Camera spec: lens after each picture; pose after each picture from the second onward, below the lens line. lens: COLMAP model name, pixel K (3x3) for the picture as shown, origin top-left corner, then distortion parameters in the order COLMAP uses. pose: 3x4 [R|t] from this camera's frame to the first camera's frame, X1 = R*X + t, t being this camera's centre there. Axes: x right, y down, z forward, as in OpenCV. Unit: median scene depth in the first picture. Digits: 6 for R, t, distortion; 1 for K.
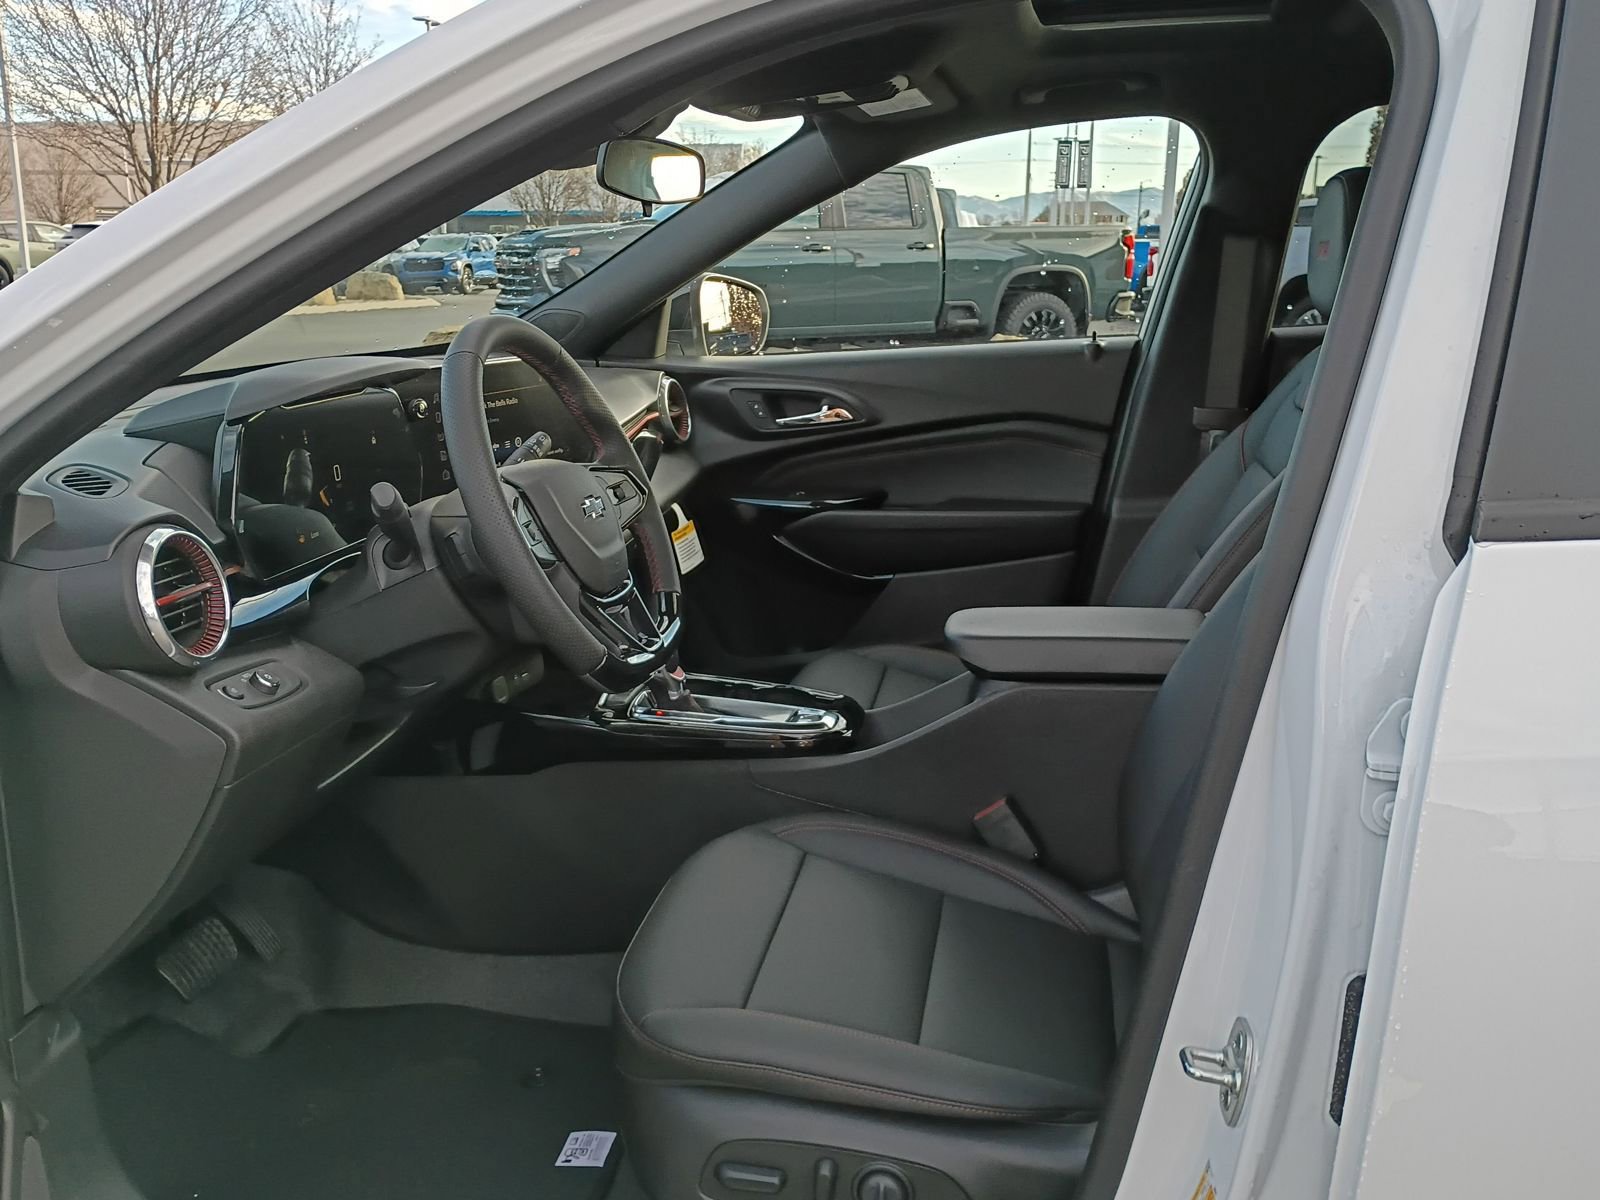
lens RADIAL K [[1382.3, 0, 795.8], [0, 1382.3, 605.1], [0, 0, 1]] dist [0.074043, -0.097609]
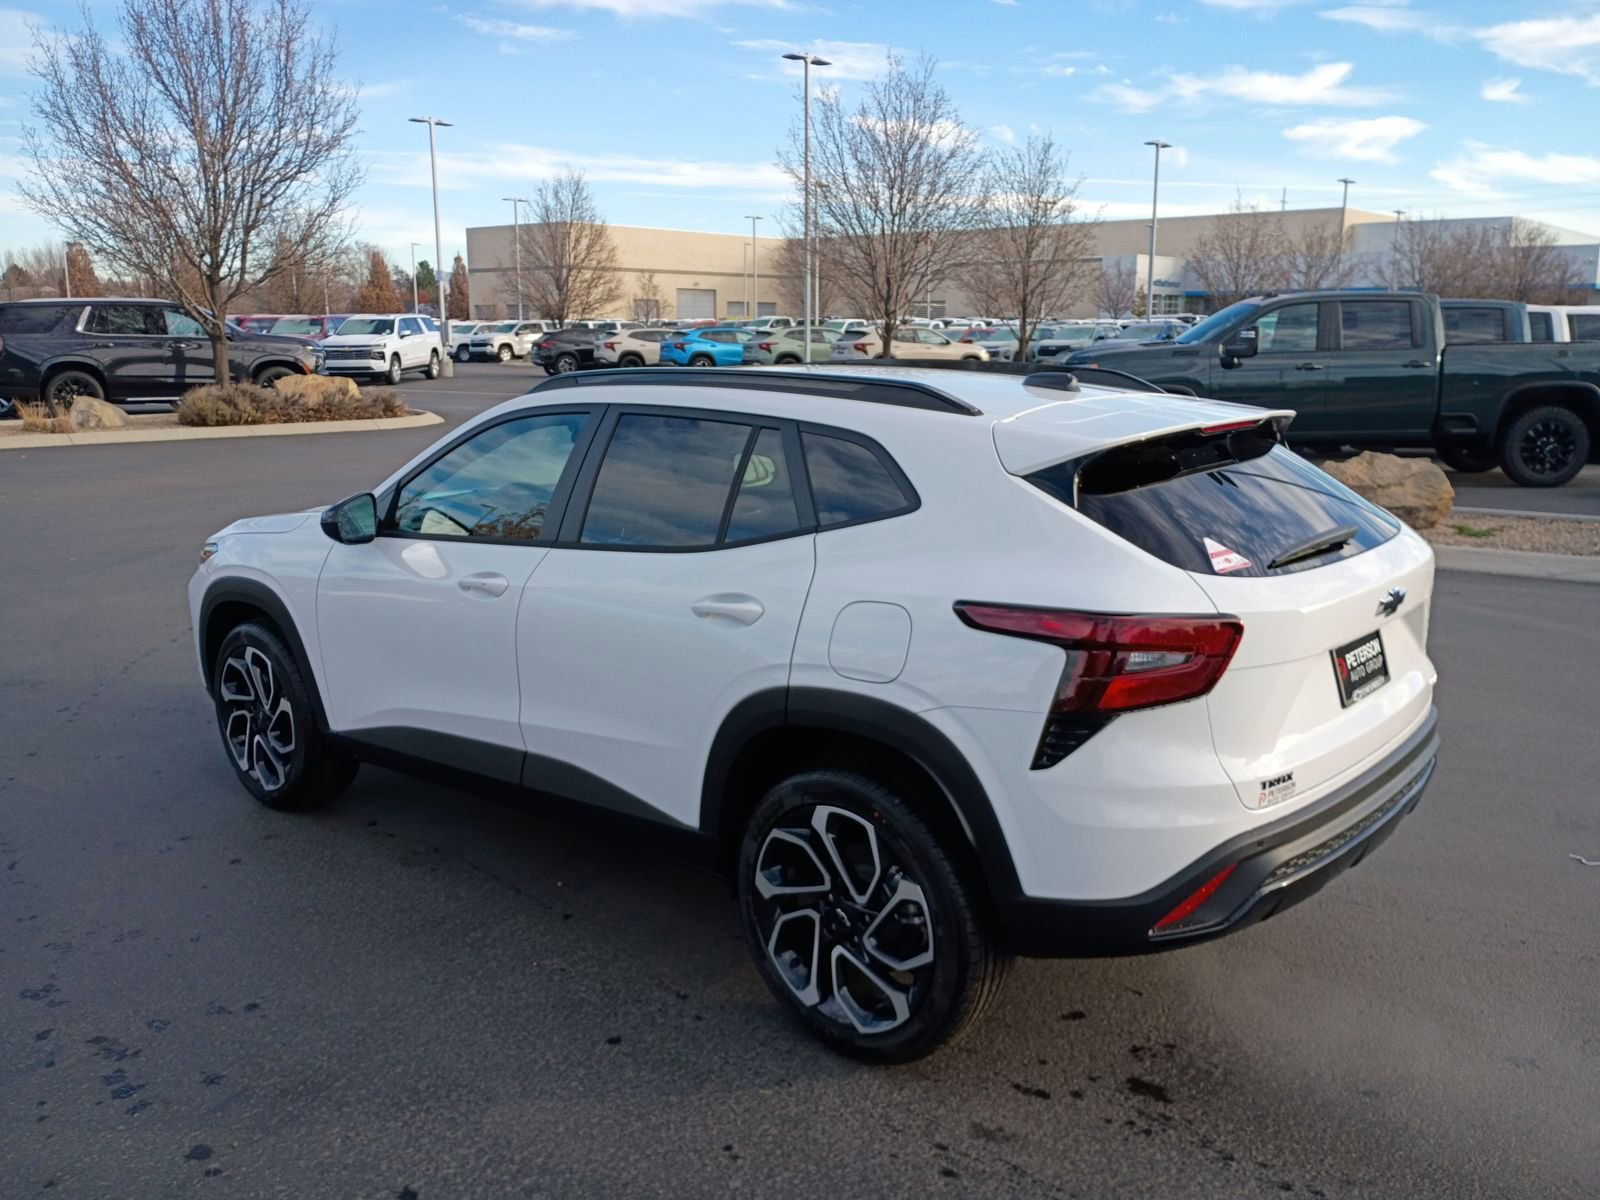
lens RADIAL K [[1382.3, 0, 805.4], [0, 1382.3, 579.5], [0, 0, 1]] dist [0.074043, -0.097609]
pose [[0.846185, 0.096445, -0.524089, 0.143380], [-0.127636, 0.991540, -0.023613, 0.003916], [0.517378, 0.086874, 0.851336, -0.111564]]
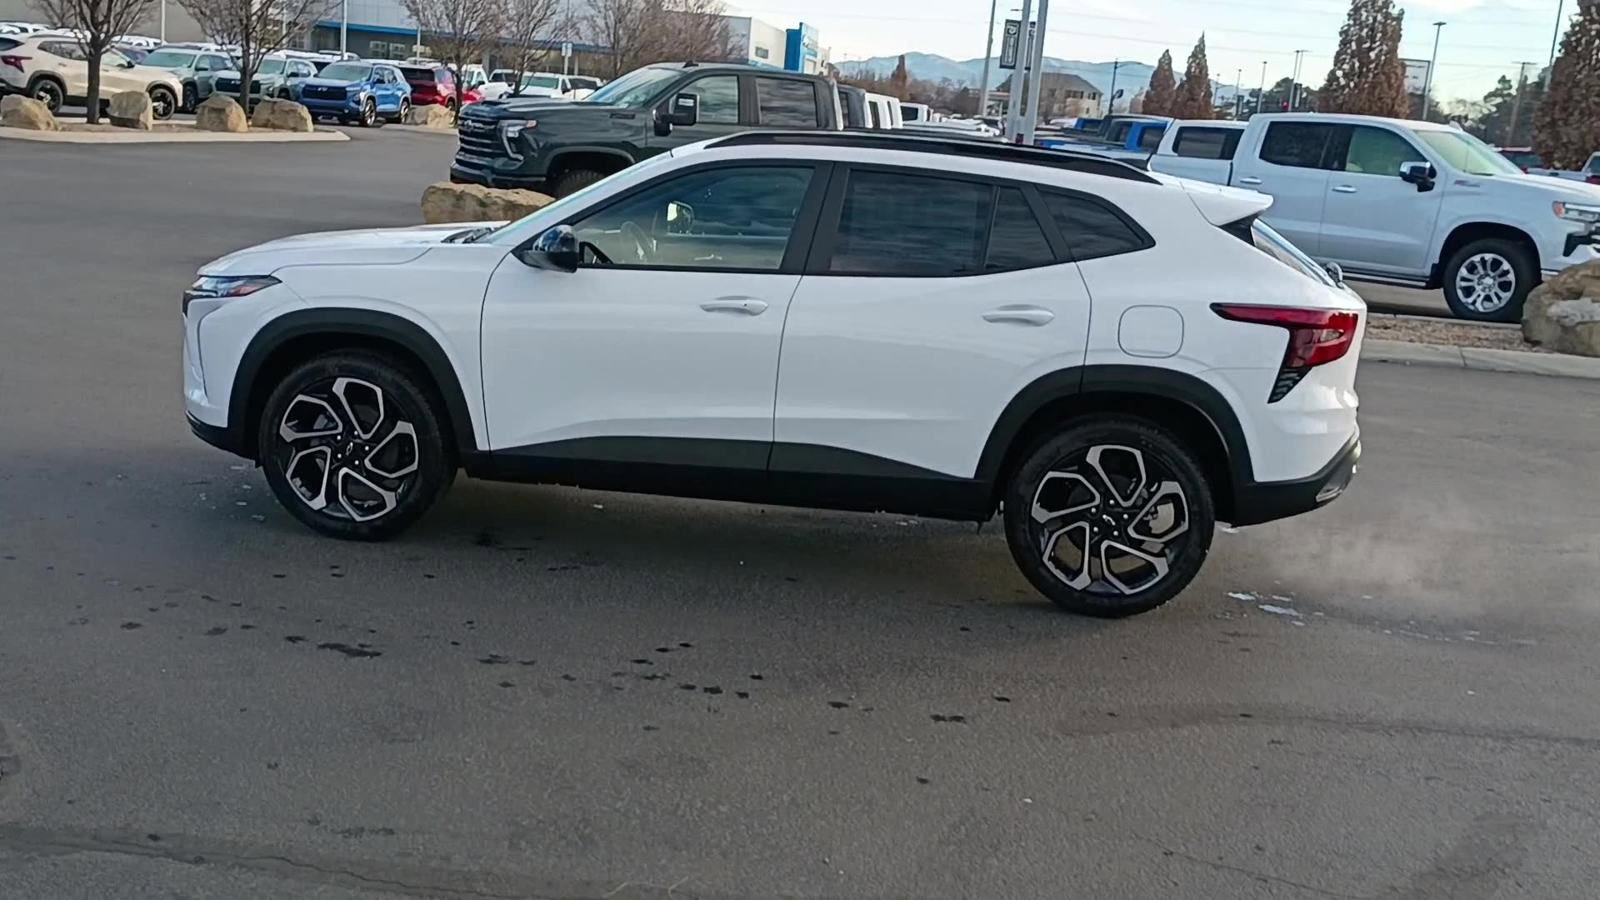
lens RADIAL K [[1795.5, 0, 809.5], [0, 1795.5, 464.4], [0, 0, 1]] dist [0.048475, 0.000000]
pose [[0.995271, 0.073640, 0.063348, 0.001149], [-0.070858, 0.996466, -0.045107, 0.044582], [-0.066446, 0.040405, 0.996972, -0.269535]]
